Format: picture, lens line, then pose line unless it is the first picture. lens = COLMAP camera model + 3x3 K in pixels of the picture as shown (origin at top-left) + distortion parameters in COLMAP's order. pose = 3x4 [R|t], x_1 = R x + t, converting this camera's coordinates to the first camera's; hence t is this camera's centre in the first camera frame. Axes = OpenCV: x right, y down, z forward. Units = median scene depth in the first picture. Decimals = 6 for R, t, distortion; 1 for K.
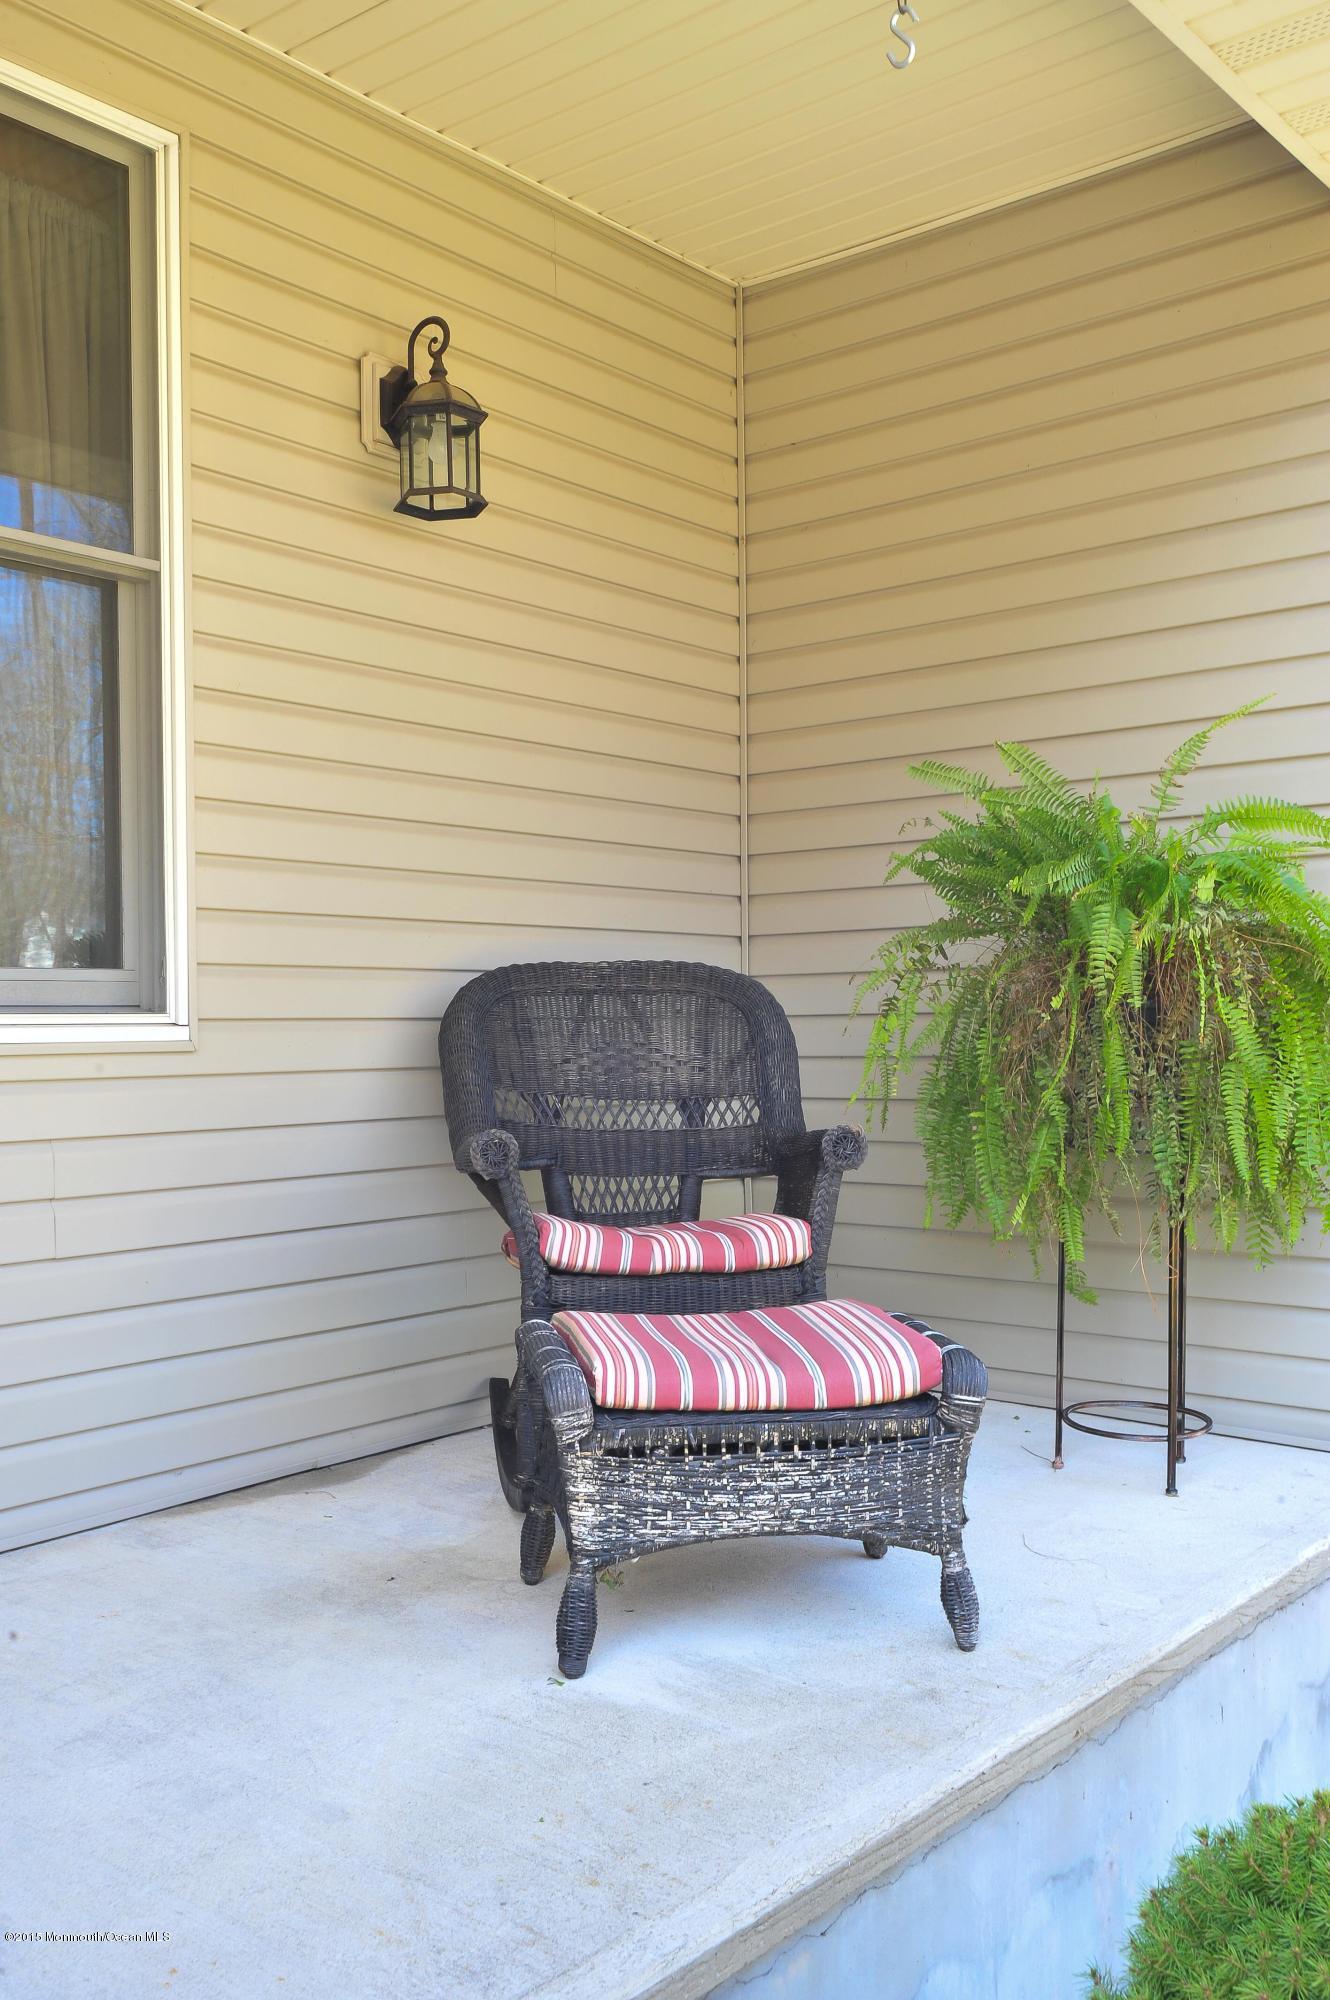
lens RADIAL K [[1848.0, 0, 665.0], [0, 1848.0, 1000.0], [0, 0, 1]] dist [0.034733, -0.004570]
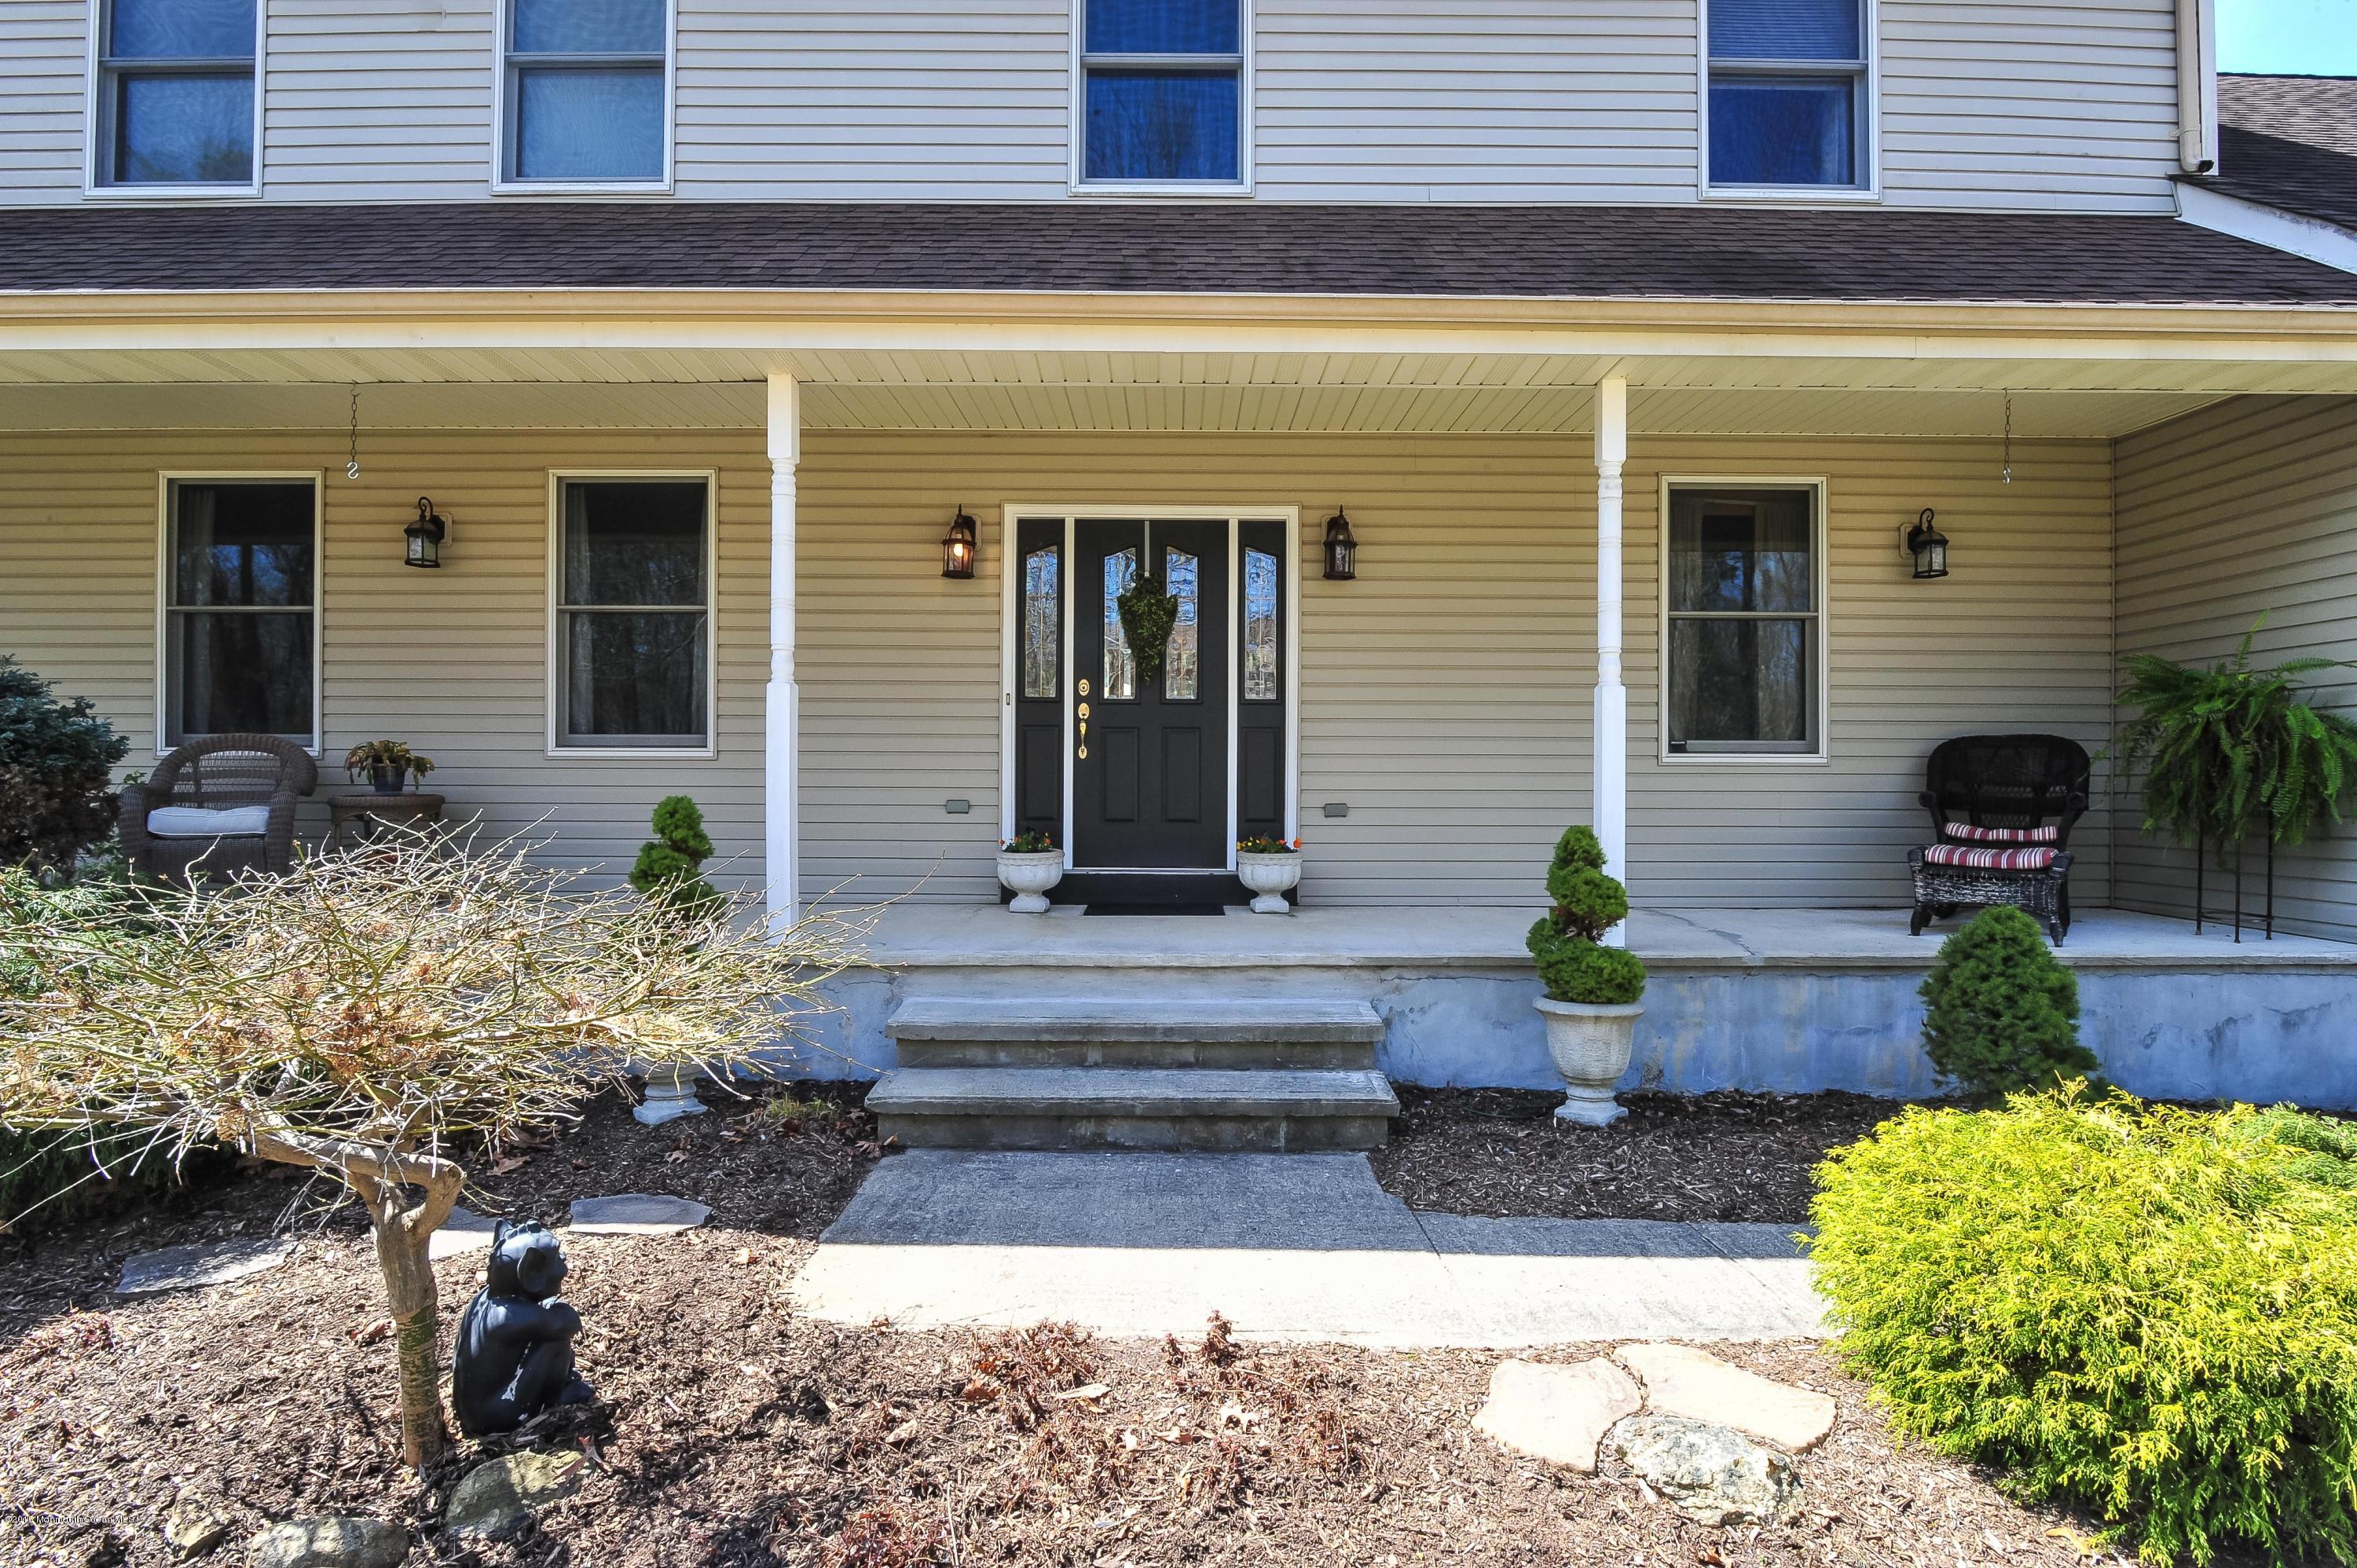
lens RADIAL K [[1154.6, 0, 1178.5], [0, 1154.6, 784.0], [0, 0, 1]] dist [-0.024055, 0.000825]
pose [[0.633966, 0.010031, -0.773295, 0.533004], [0.000532, 0.999910, 0.013407, 0.030487], [0.773360, -0.008911, 0.633904, -1.054374]]
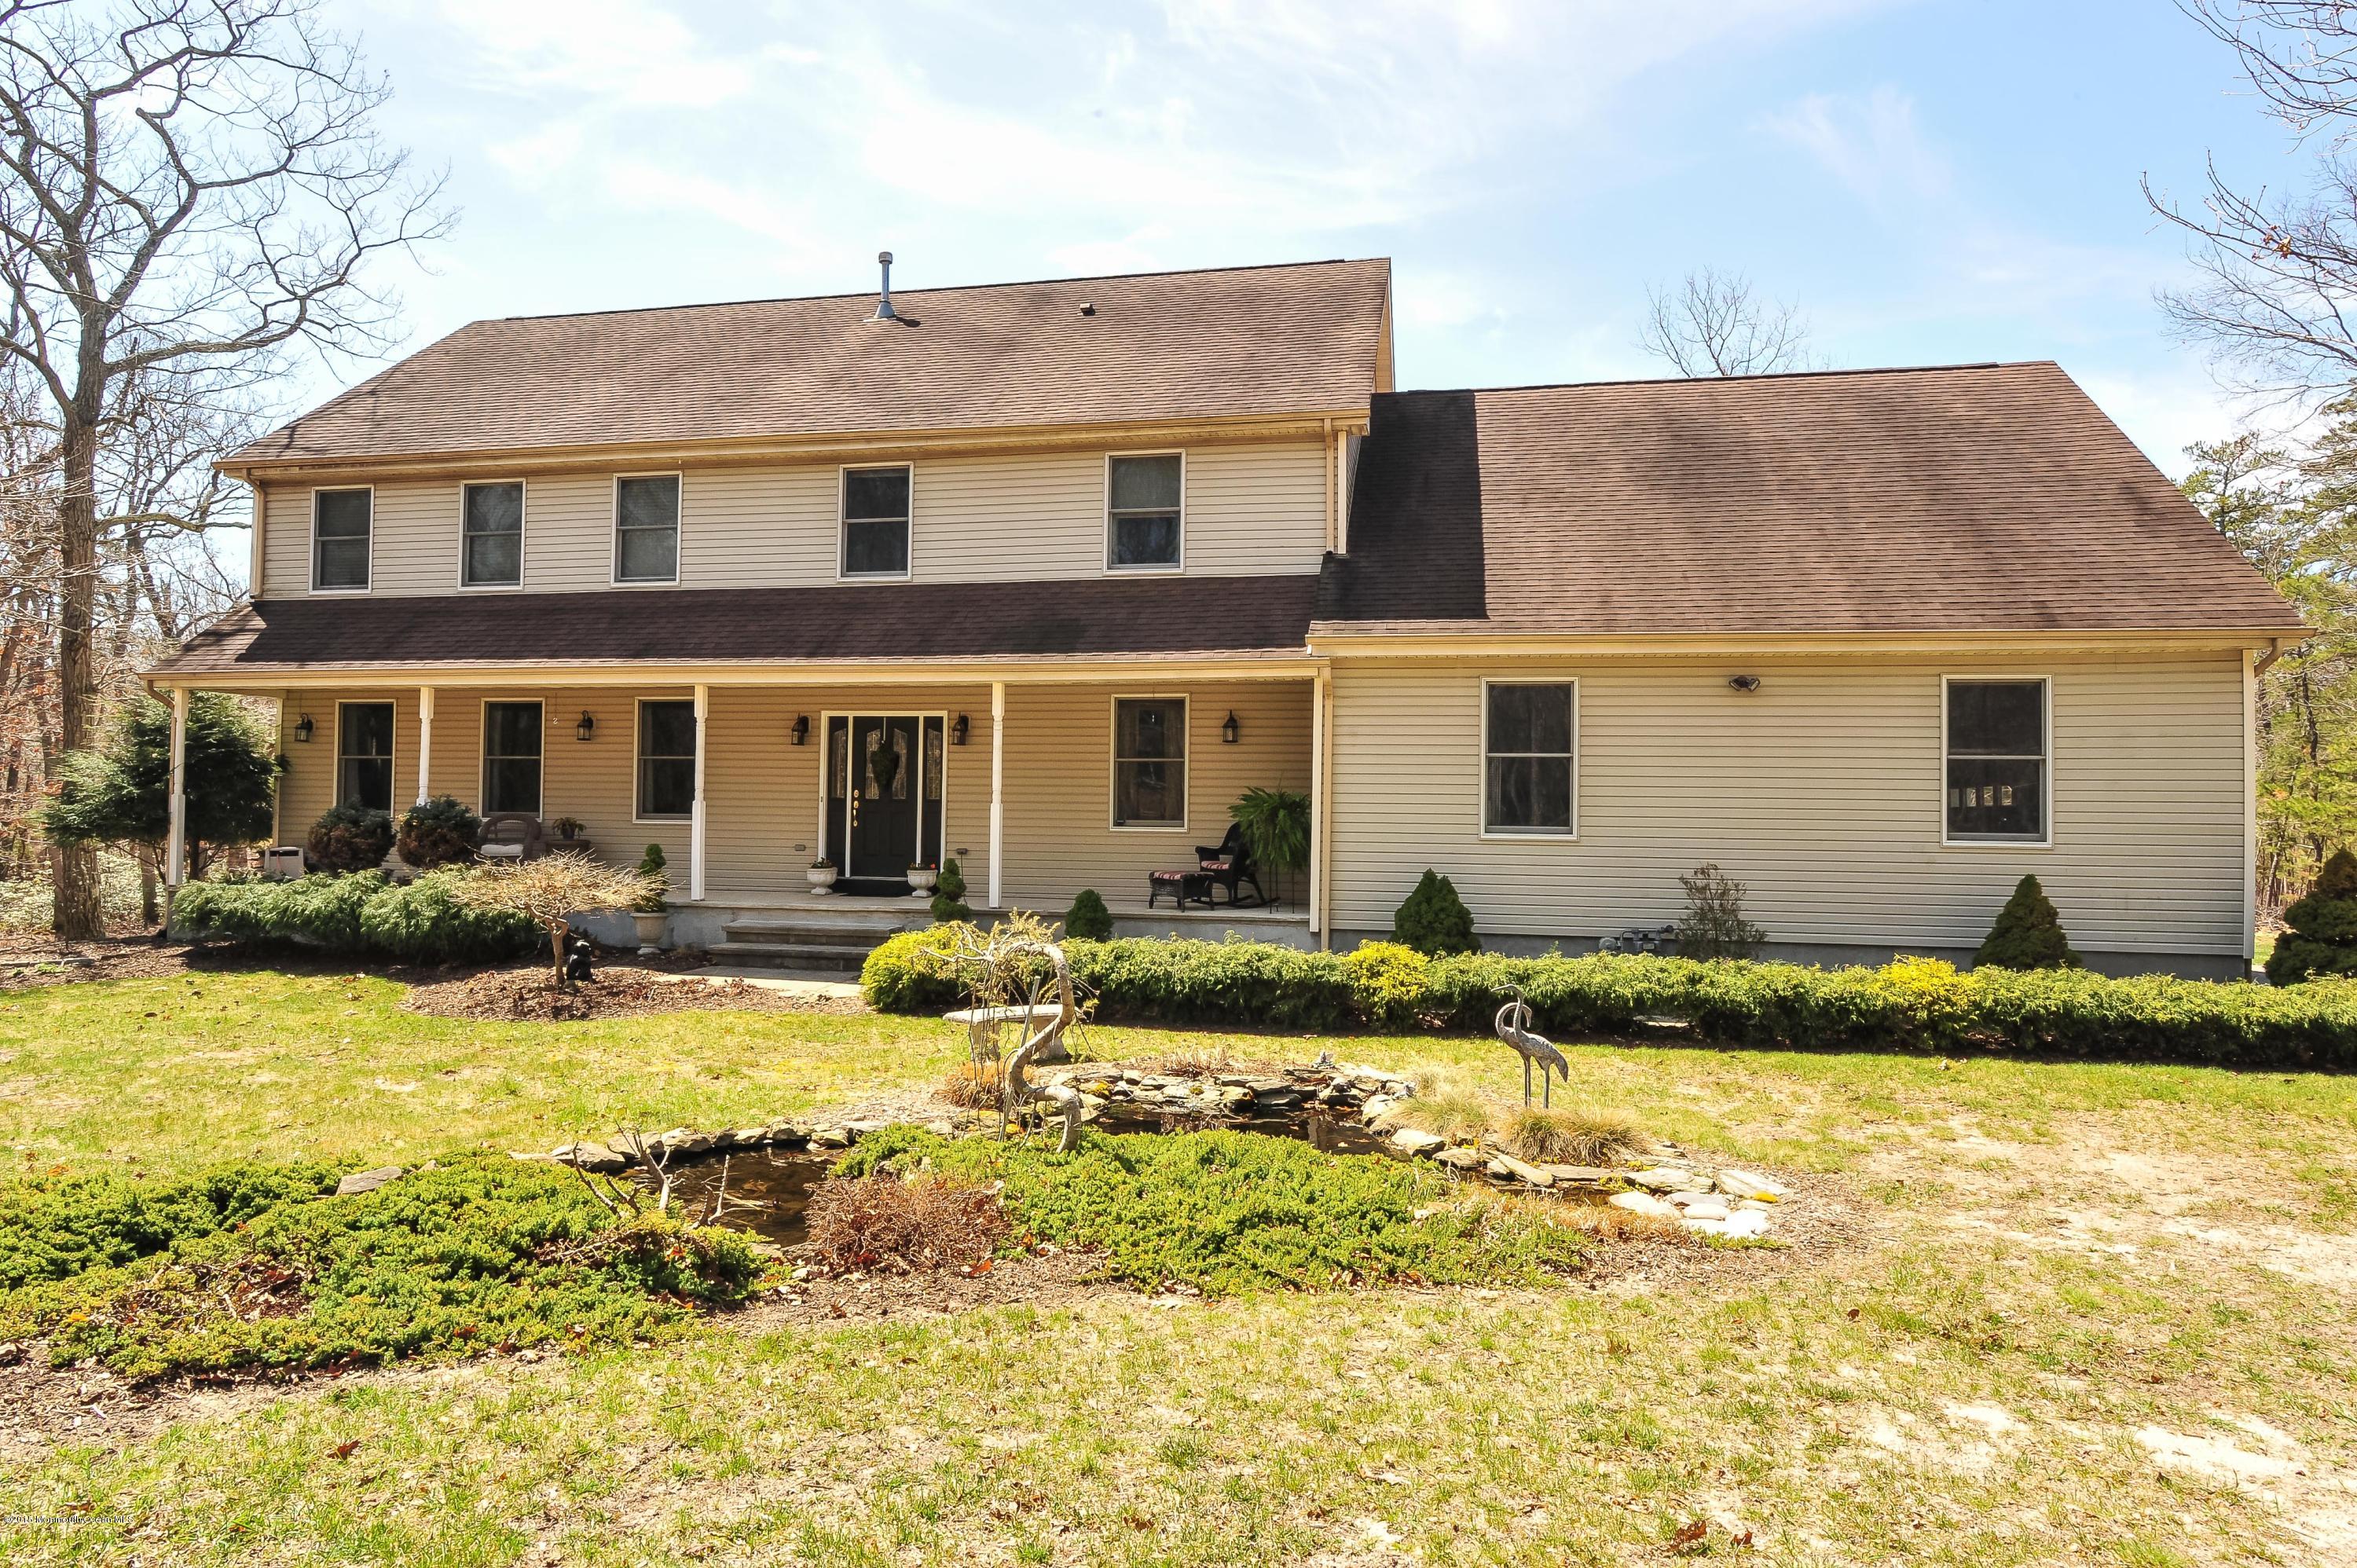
lens RADIAL K [[1385.4, 0, 1178.5], [0, 1385.4, 784.0], [0, 0, 1]] dist [-0.000040, -0.000389]
pose [[0.457513, -0.008080, -0.889166, 3.799201], [-0.005302, 0.999916, -0.011815, -0.081636], [0.889187, 0.010120, 0.457432, -1.209543]]
